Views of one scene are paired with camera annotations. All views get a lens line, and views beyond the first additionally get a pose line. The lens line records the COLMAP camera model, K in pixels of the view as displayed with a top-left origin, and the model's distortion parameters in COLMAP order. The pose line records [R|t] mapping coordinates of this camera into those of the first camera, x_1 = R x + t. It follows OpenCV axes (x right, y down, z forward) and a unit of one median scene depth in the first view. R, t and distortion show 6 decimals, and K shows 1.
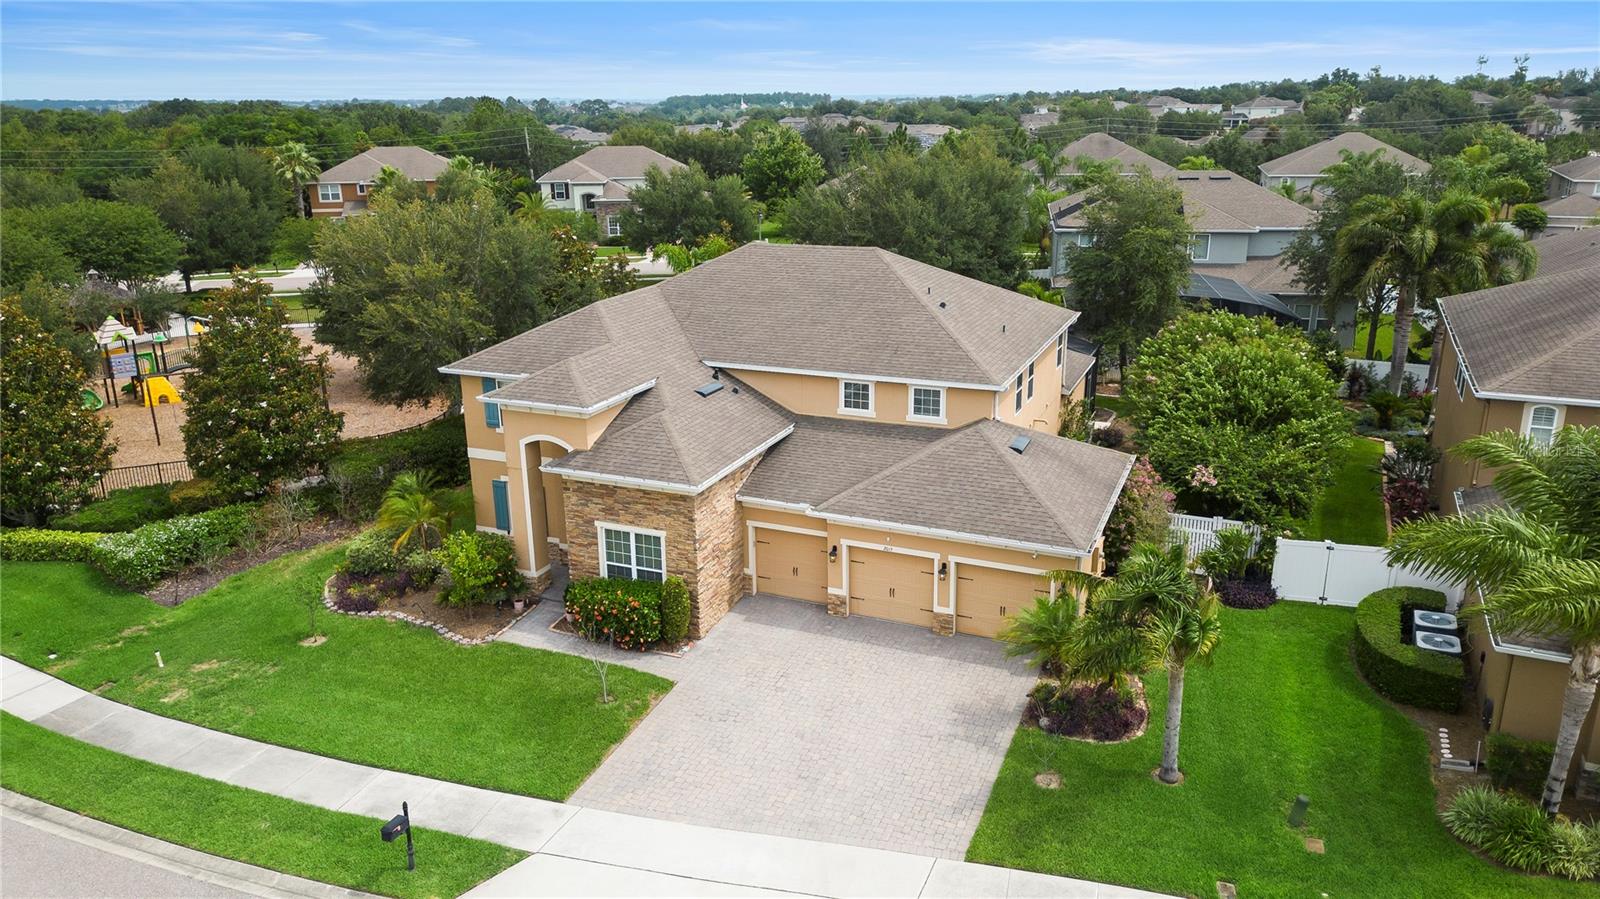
lens RADIAL K [[1111.7, 0, 800.0], [0, 1111.7, 449.5], [0, 0, 1]] dist [0.072965, -0.074867]
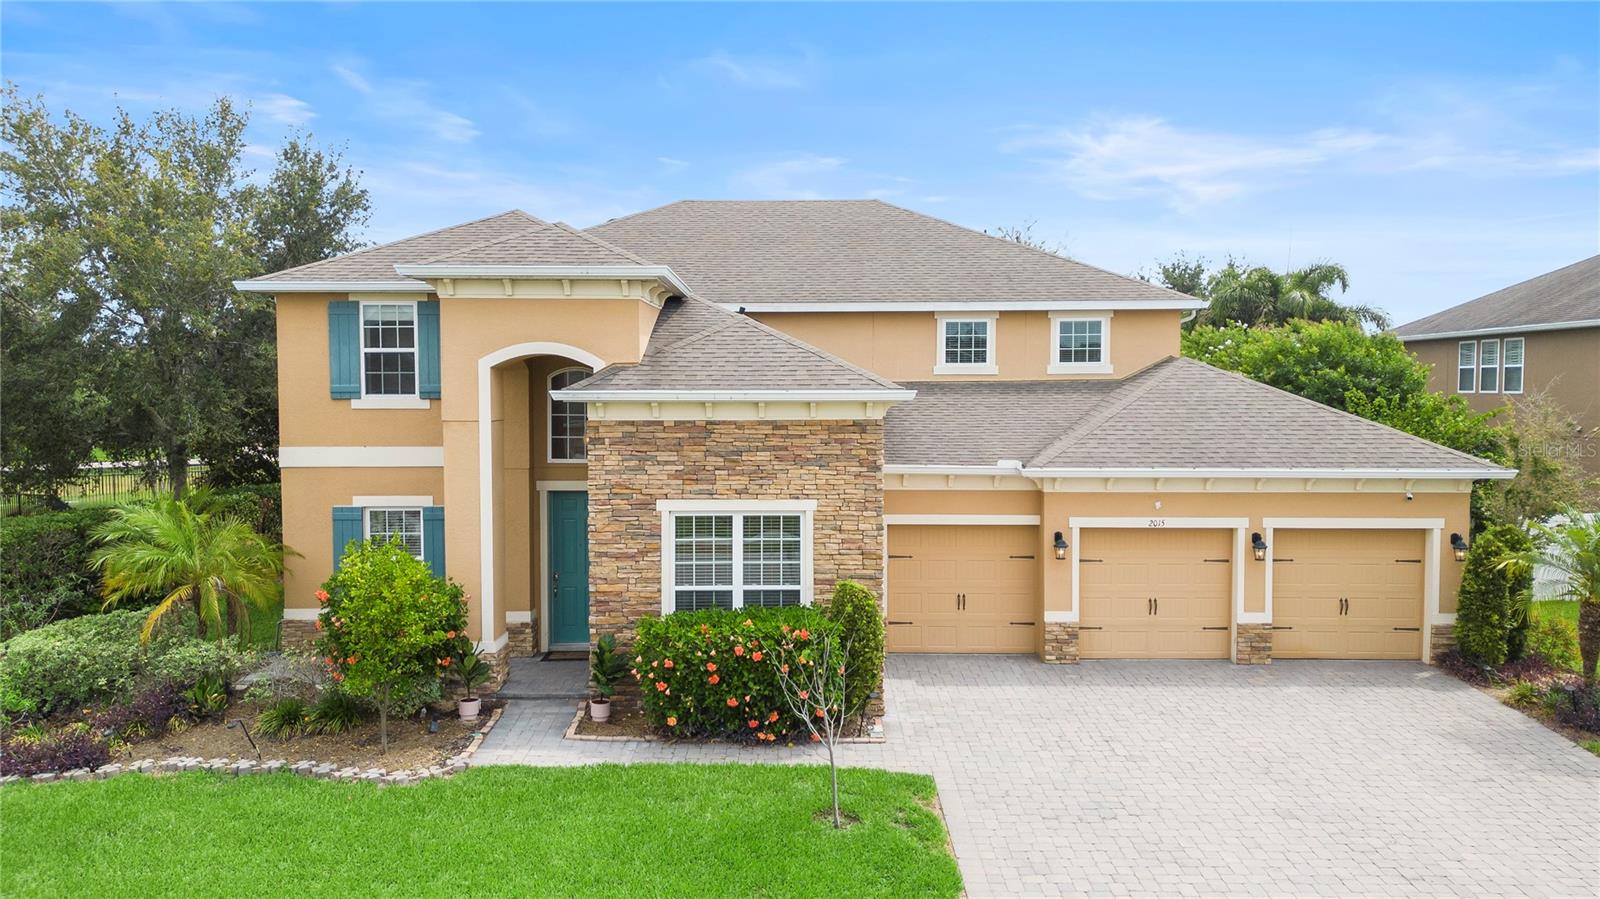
lens RADIAL K [[1132.1, 0, 796.2], [0, 1132.1, 444.4], [0, 0, 1]] dist [0.079252, -0.086879]
pose [[0.919890, -0.010517, 0.392034, -0.326722], [0.109702, 0.966635, -0.231477, 0.164948], [-0.376520, 0.255941, 0.890352, 0.511378]]
